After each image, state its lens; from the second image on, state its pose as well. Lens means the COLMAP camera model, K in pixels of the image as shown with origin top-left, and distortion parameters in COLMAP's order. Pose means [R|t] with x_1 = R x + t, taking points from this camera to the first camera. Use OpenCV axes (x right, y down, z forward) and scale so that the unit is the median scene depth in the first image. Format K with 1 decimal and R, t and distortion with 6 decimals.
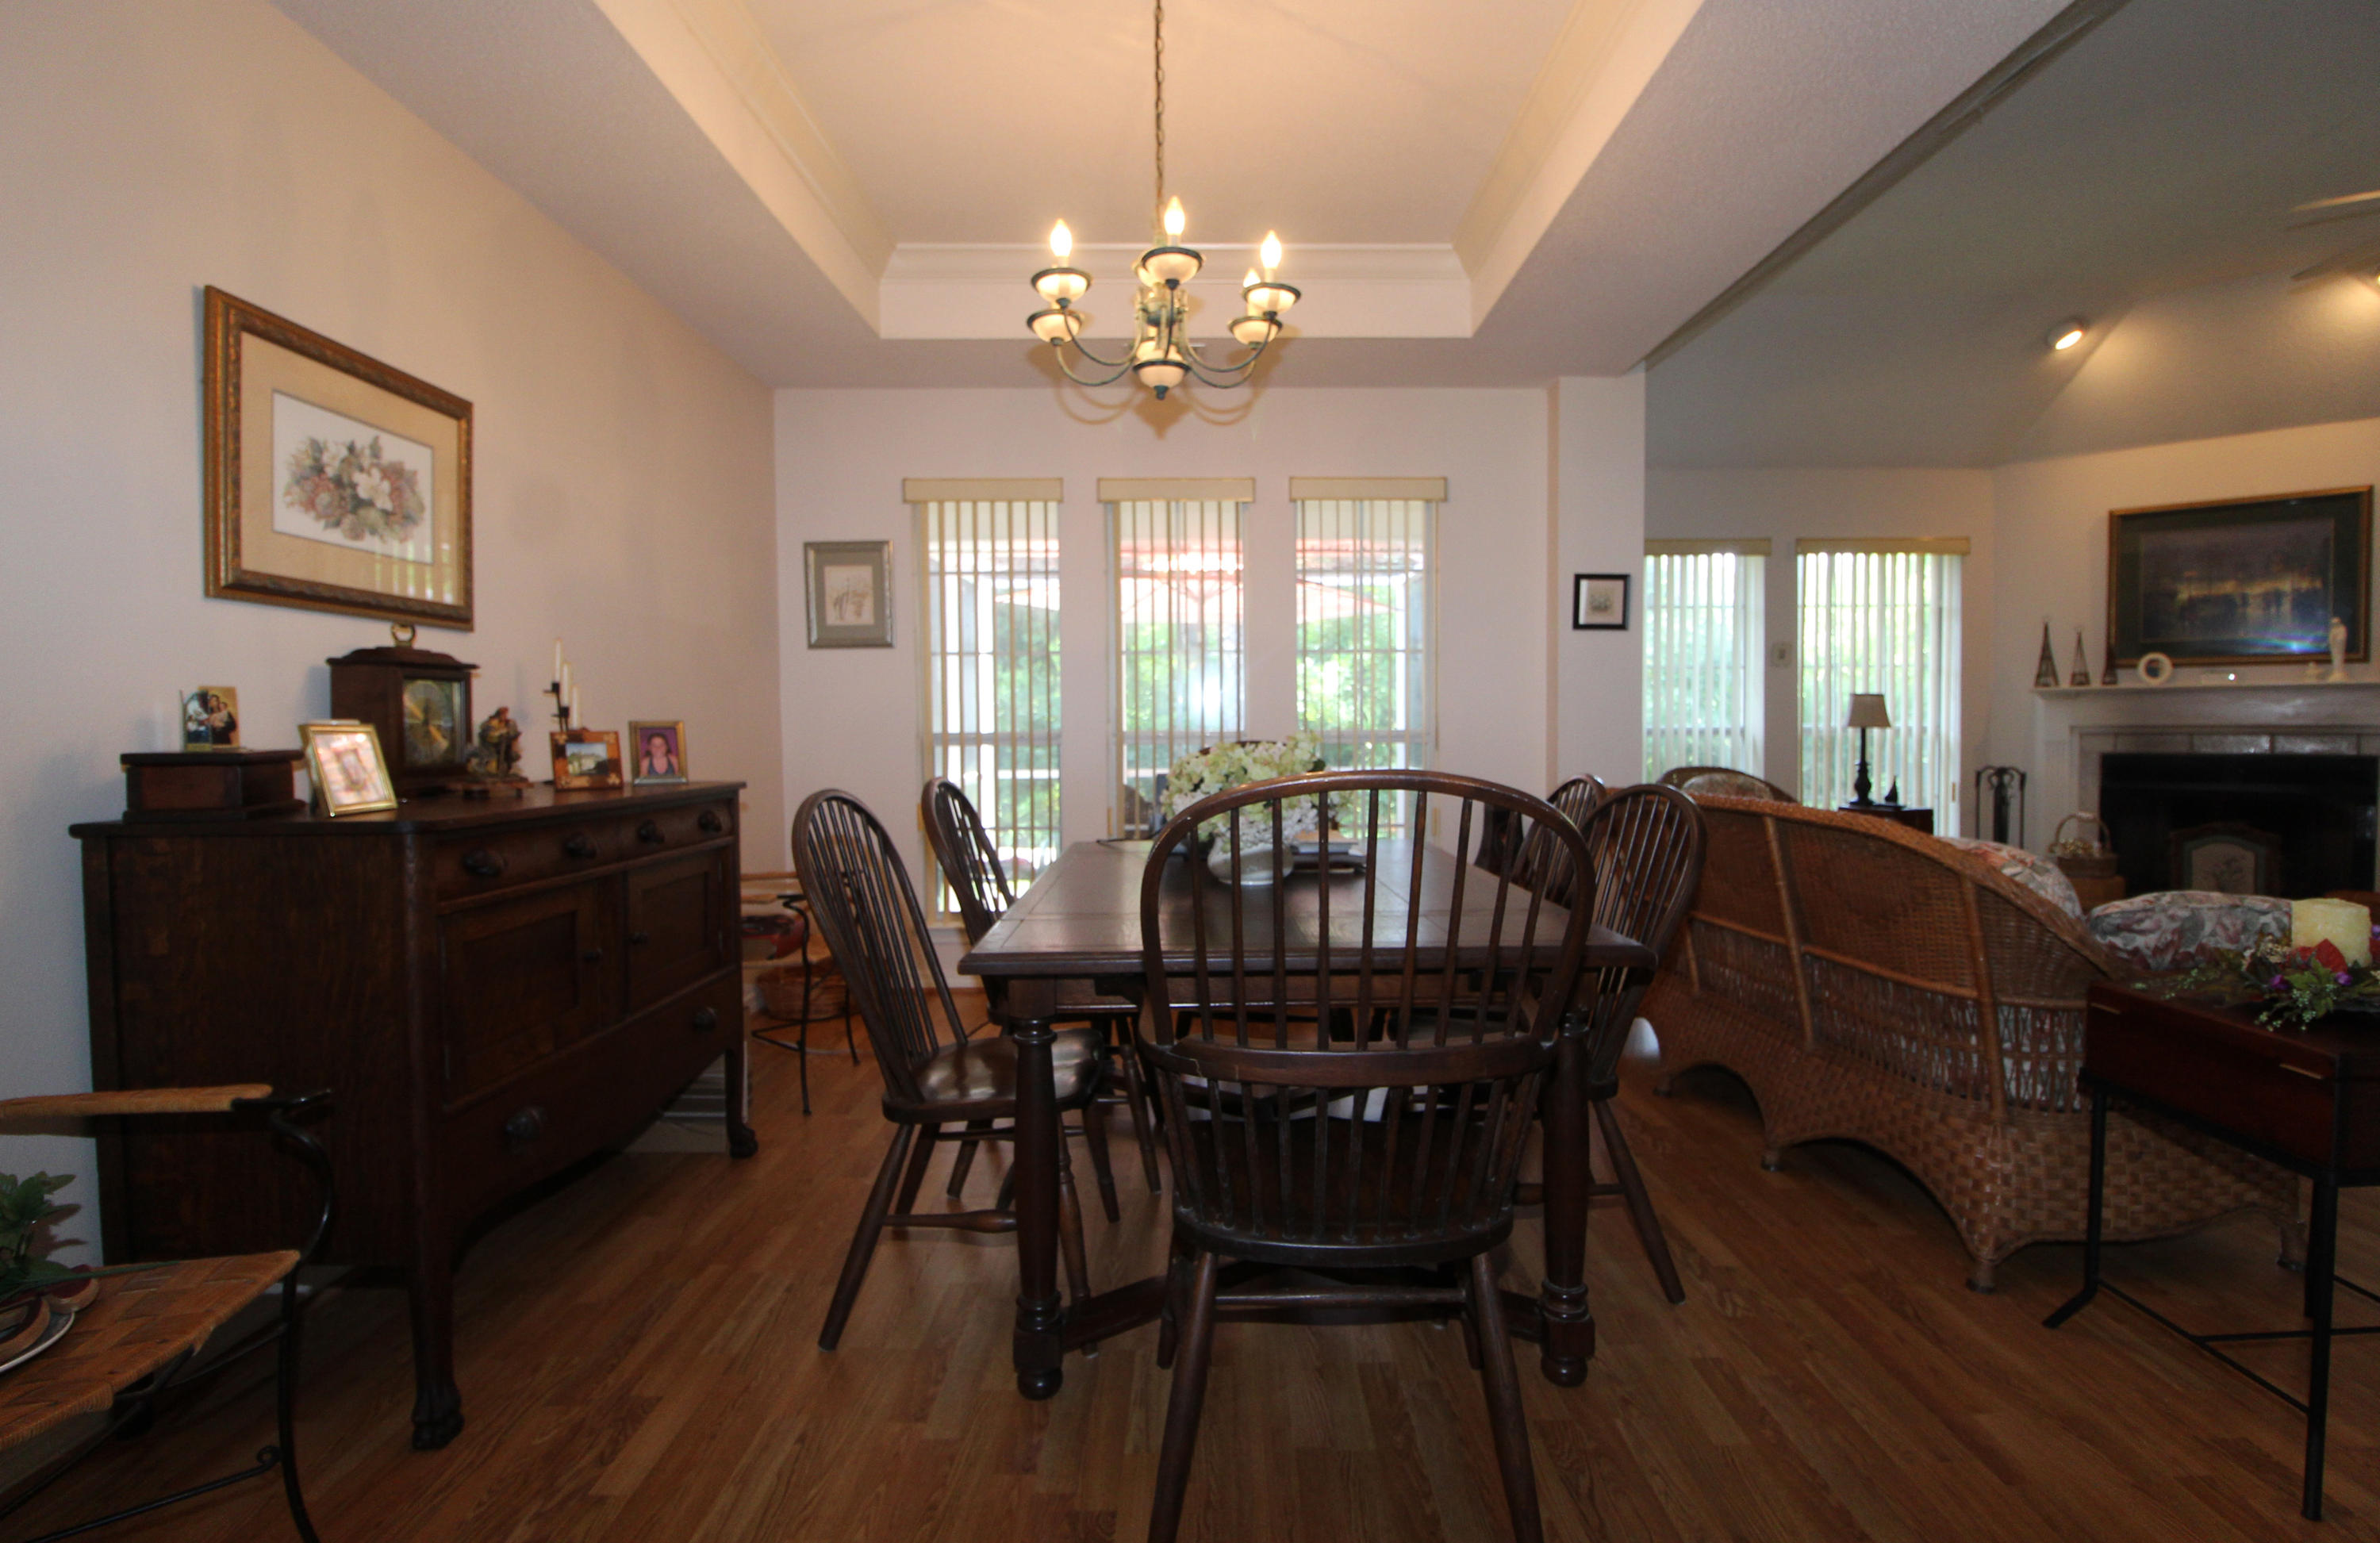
lens RADIAL K [[1160.2, 0, 1188.3], [0, 1160.2, 765.6], [0, 0, 1]] dist [-0.002989, -0.013769]
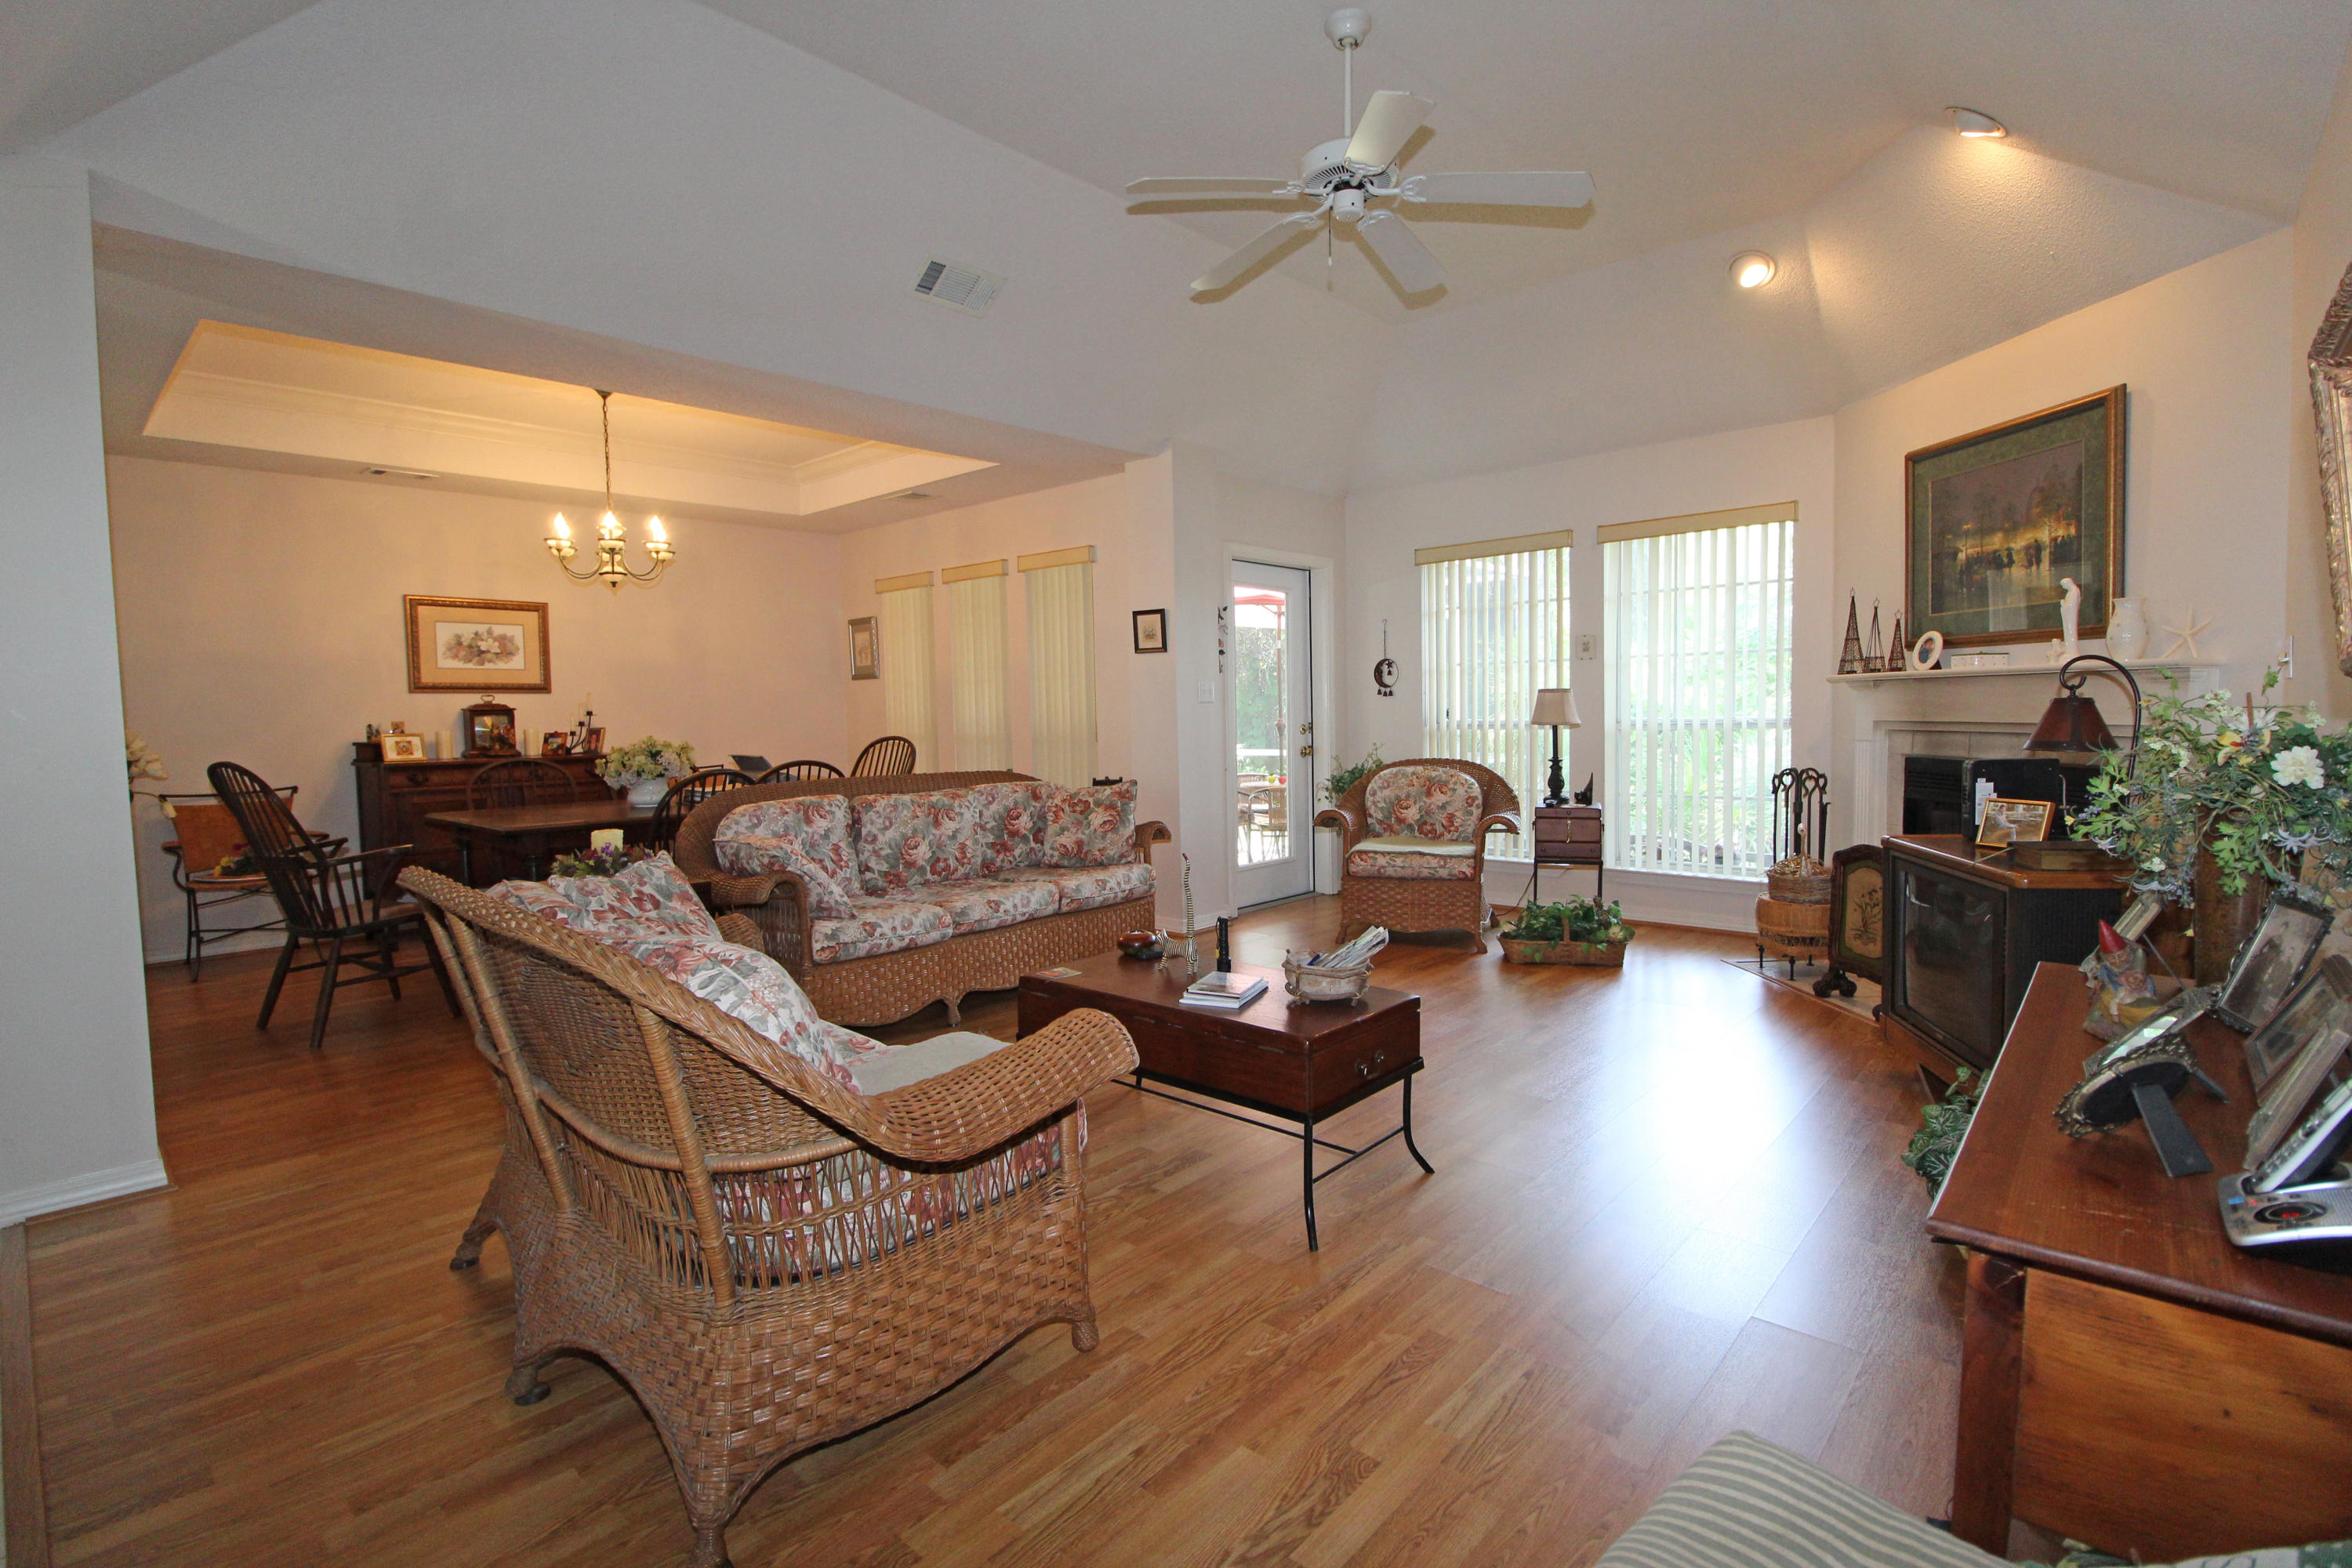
lens RADIAL K [[1091.4, 0, 1175.8], [0, 1091.4, 777.4], [0, 0, 1]] dist [-0.010400, -0.000610]
pose [[0.726608, 0.036662, -0.686073, 0.988181], [-0.012252, 0.999108, 0.040414, -0.020783], [0.686943, -0.020959, 0.726409, 0.095374]]
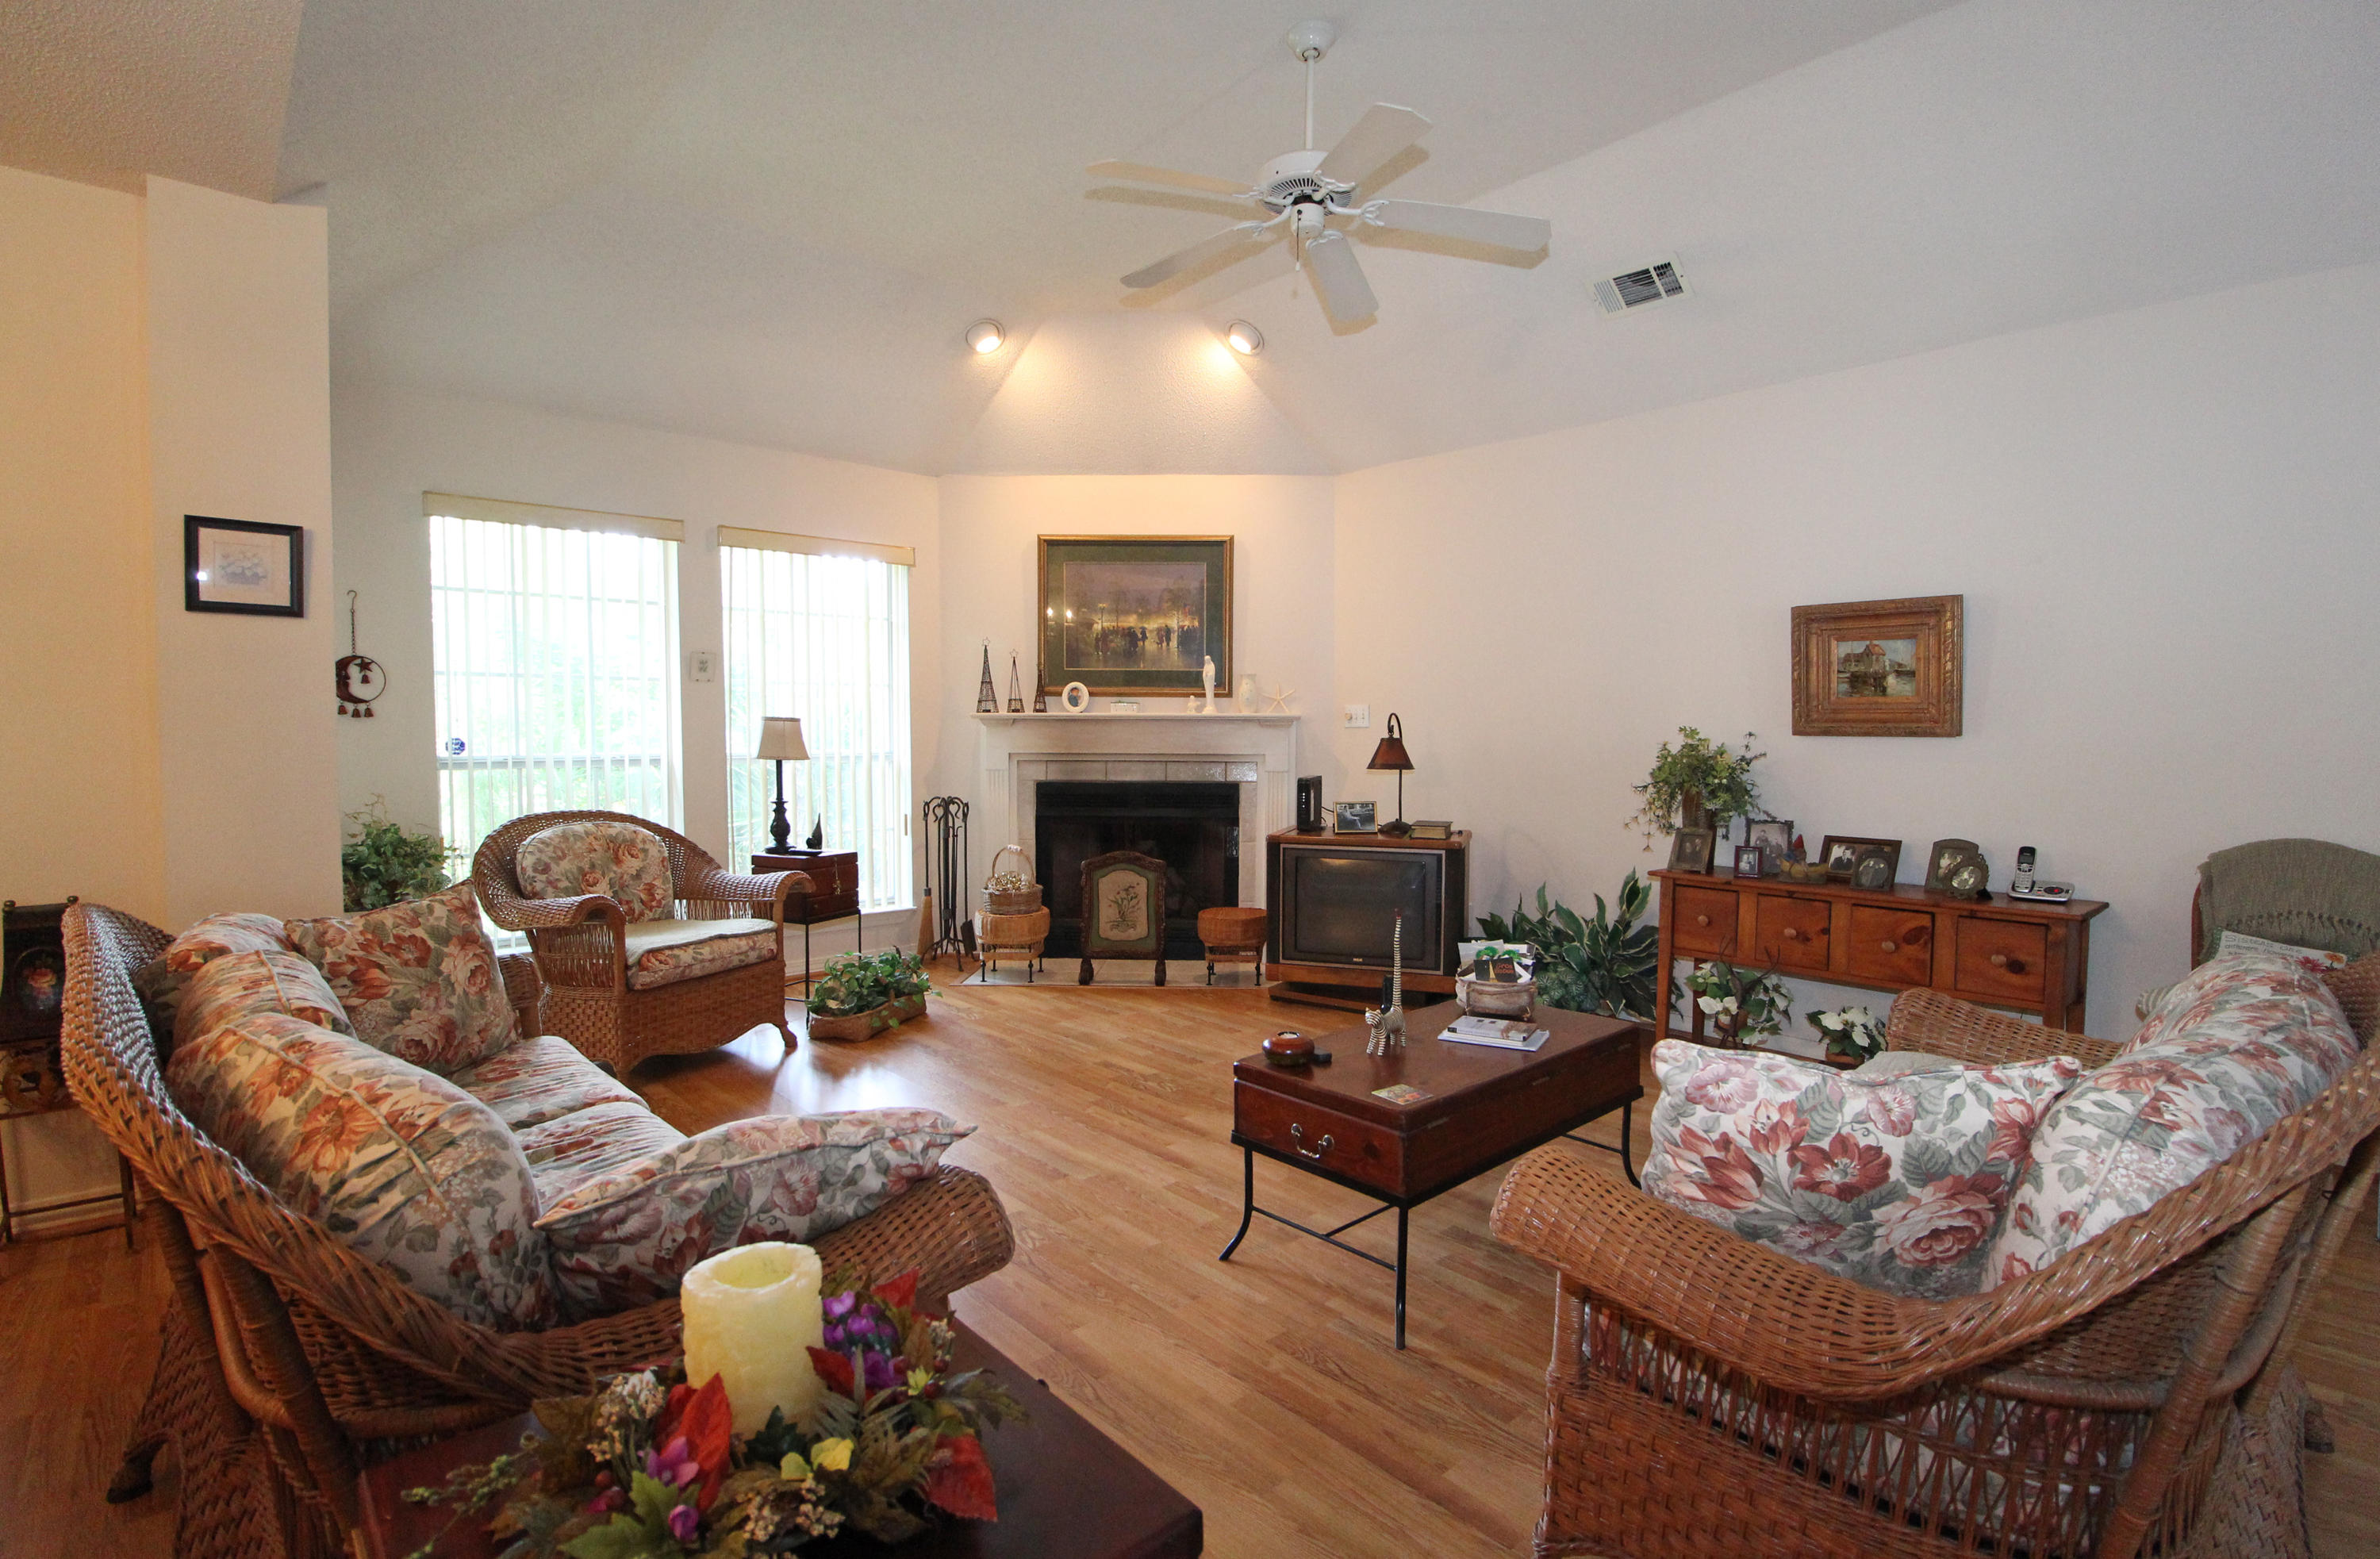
lens RADIAL K [[1133.5, 0, 1224.6], [0, 1133.5, 780.2], [0, 0, 1]] dist [0.001659, -0.017419]
pose [[0.742753, -0.021047, 0.669235, 0.273504], [0.014846, 0.999778, 0.014965, -0.024715], [-0.669401, -0.001180, 0.742900, 0.176059]]
